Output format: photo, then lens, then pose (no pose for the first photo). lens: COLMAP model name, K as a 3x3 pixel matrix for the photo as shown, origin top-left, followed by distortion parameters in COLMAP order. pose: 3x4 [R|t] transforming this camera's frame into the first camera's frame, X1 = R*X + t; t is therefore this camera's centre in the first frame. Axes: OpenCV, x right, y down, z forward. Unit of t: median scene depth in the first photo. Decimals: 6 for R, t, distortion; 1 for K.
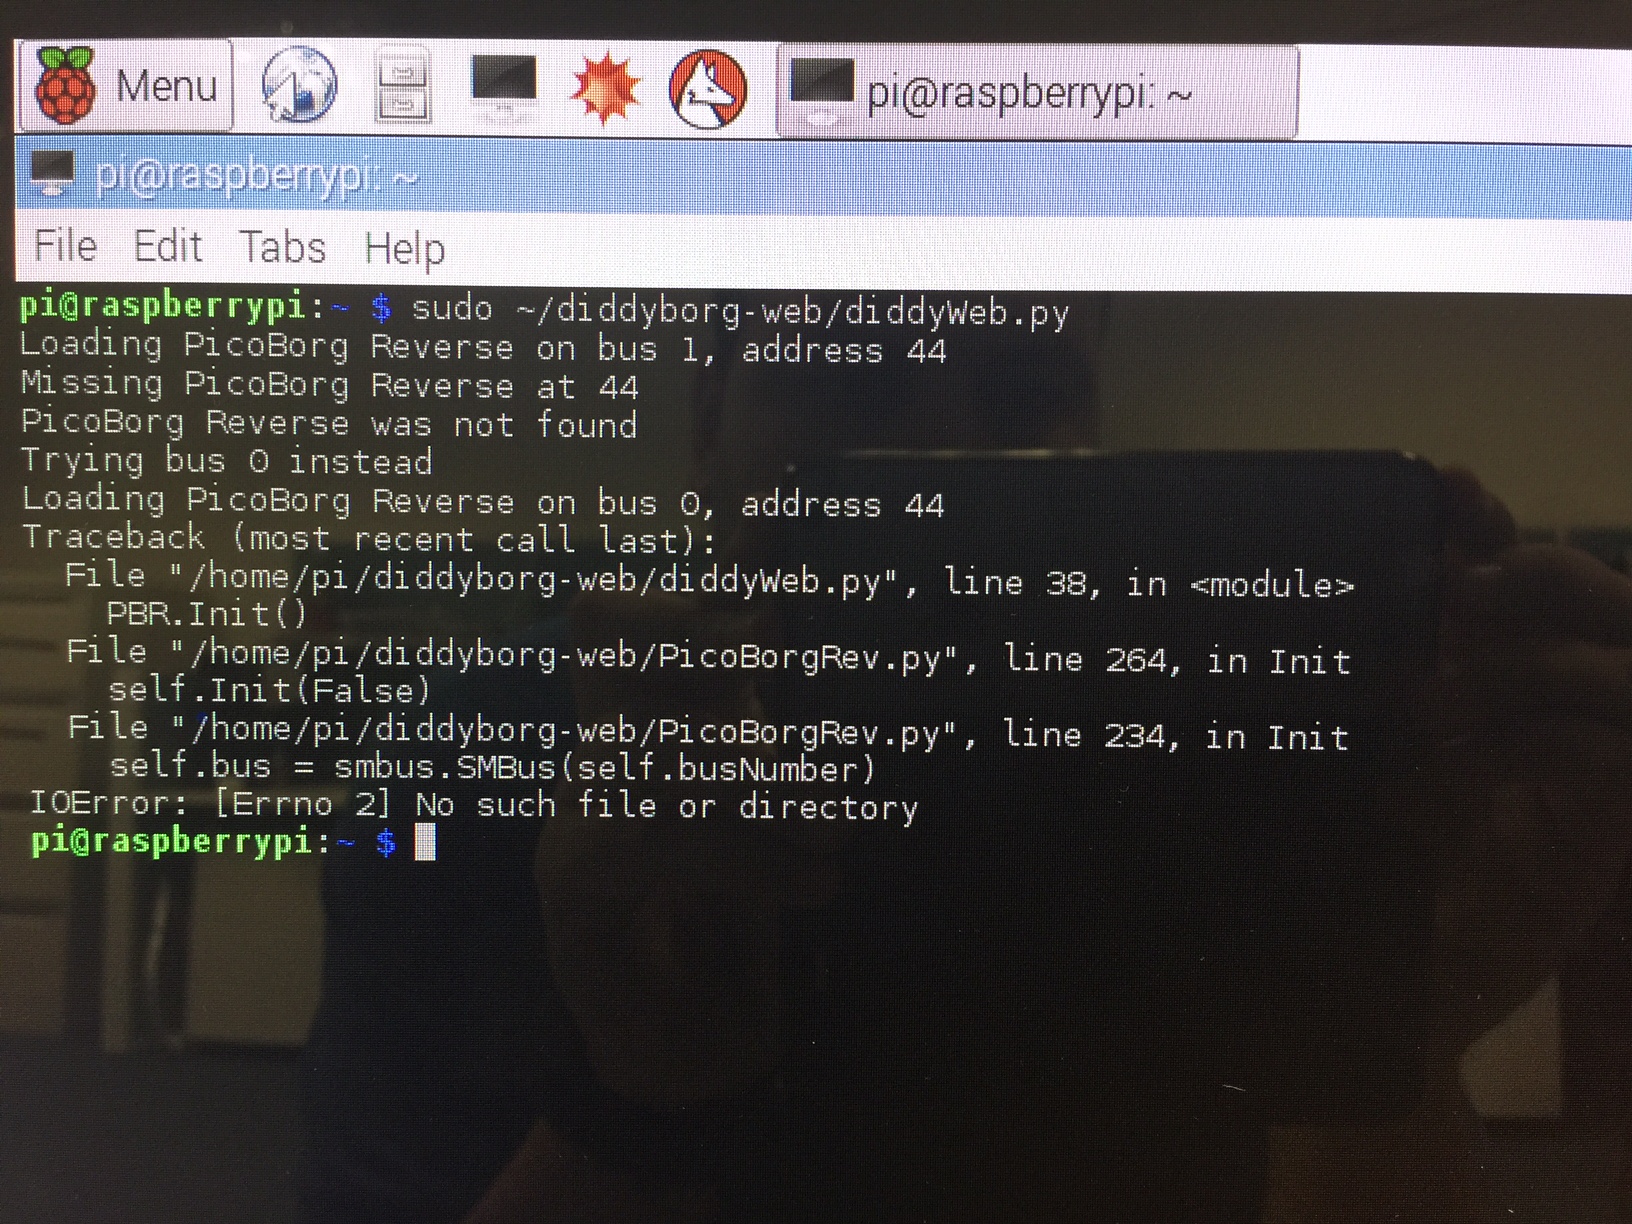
lens RADIAL K [[1505.6, 0, 816.0], [0, 1505.6, 612.0], [0, 0, 1]] dist [0.088632, -0.186351]
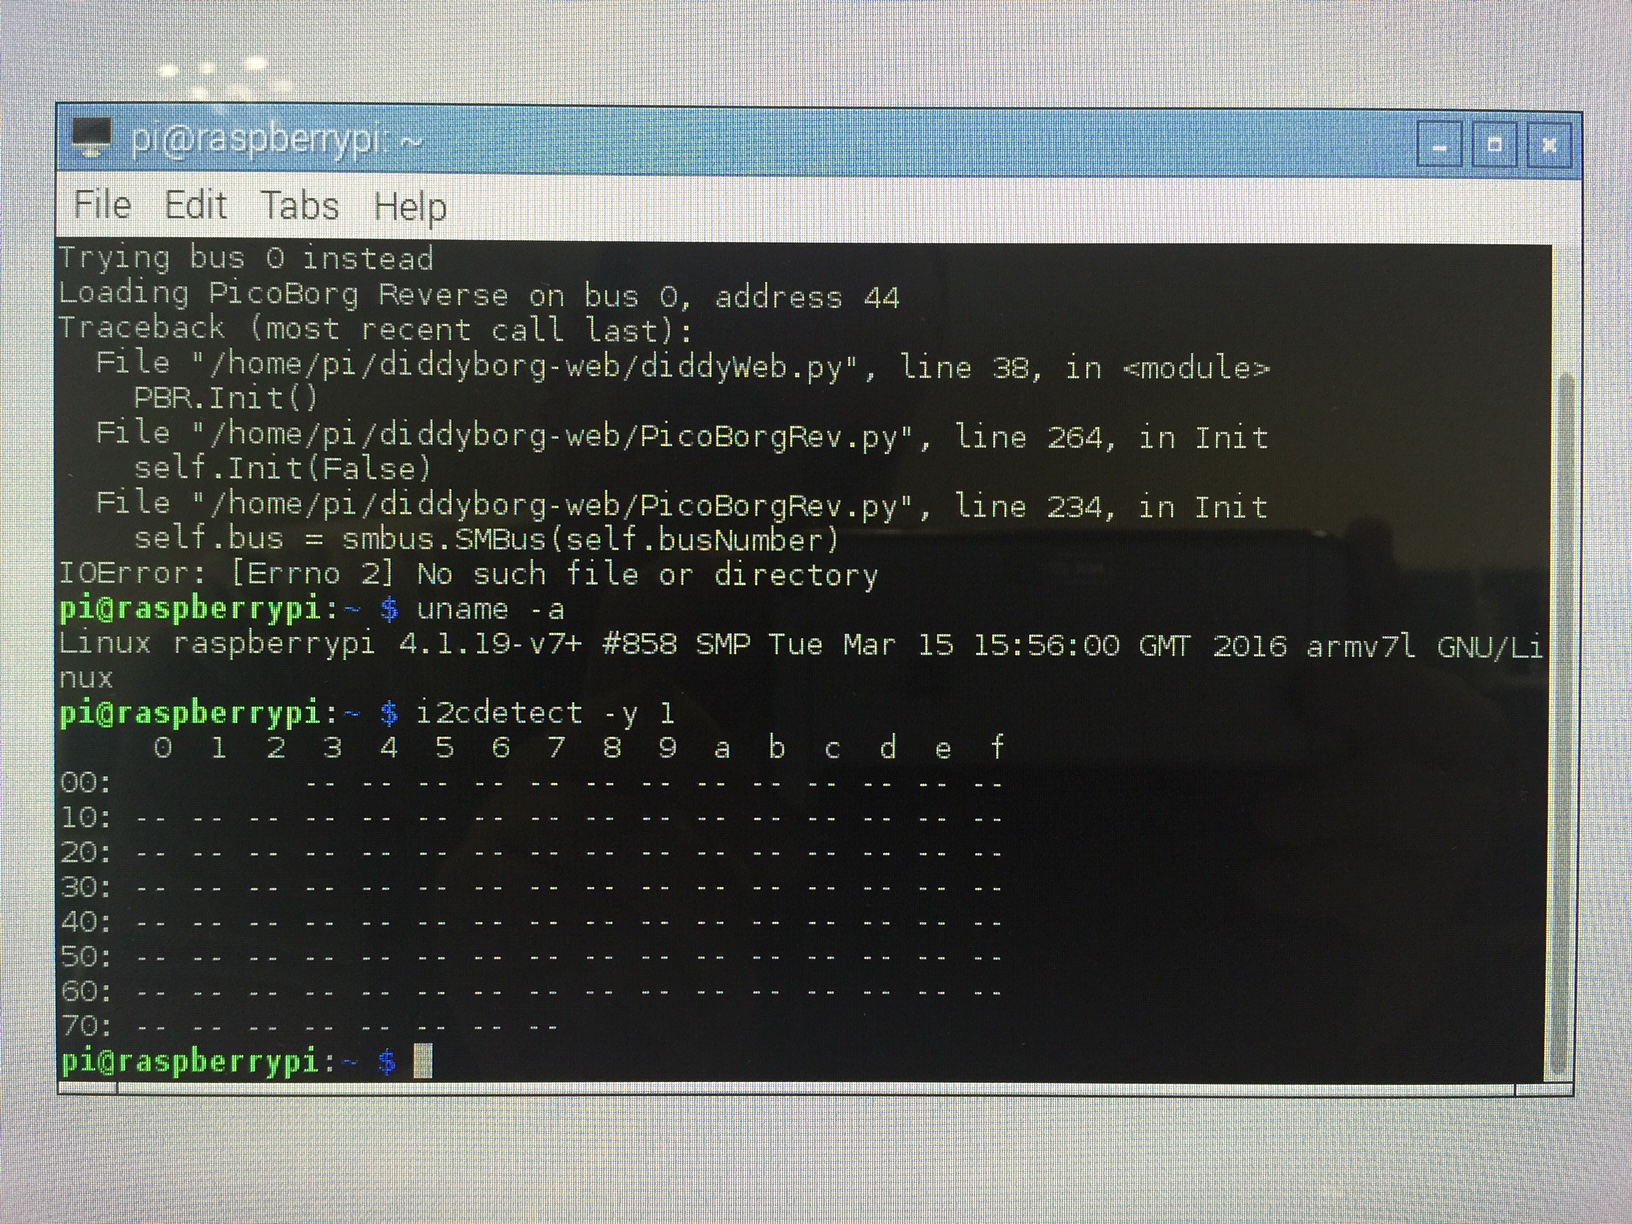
lens RADIAL K [[1365.0, 0, 802.4], [0, 1365.0, 615.8], [0, 0, 1]] dist [0.077250, -0.137251]
pose [[0.999876, -0.005586, 0.014719, -0.002028], [0.006355, 0.998591, -0.052690, 0.211387], [-0.014404, 0.052777, 0.998502, 0.012977]]
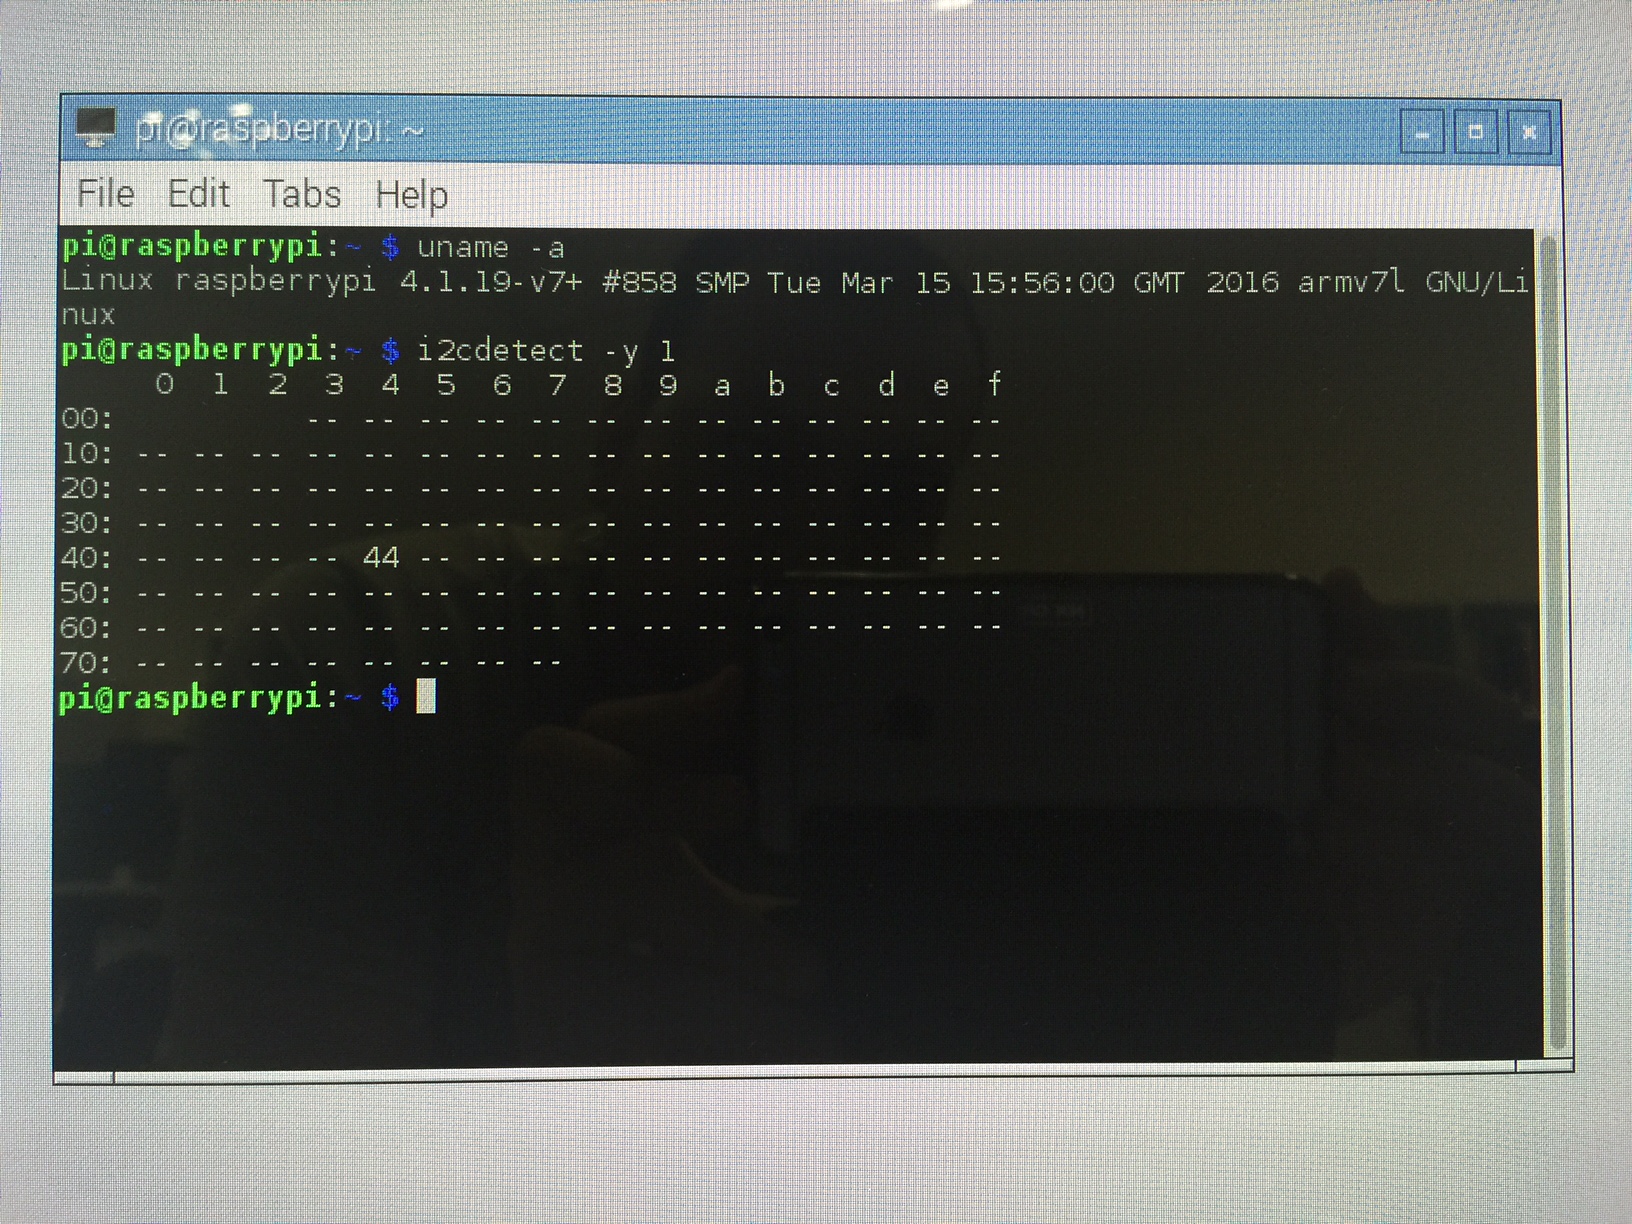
lens RADIAL K [[1352.4, 0, 816.0], [0, 1352.4, 612.0], [0, 0, 1]] dist [0.085987, -0.142221]
pose [[0.999601, -0.011733, 0.025675, -0.002809], [0.013790, 0.996582, -0.081445, 0.287557], [-0.024632, 0.081767, 0.996347, 0.017899]]
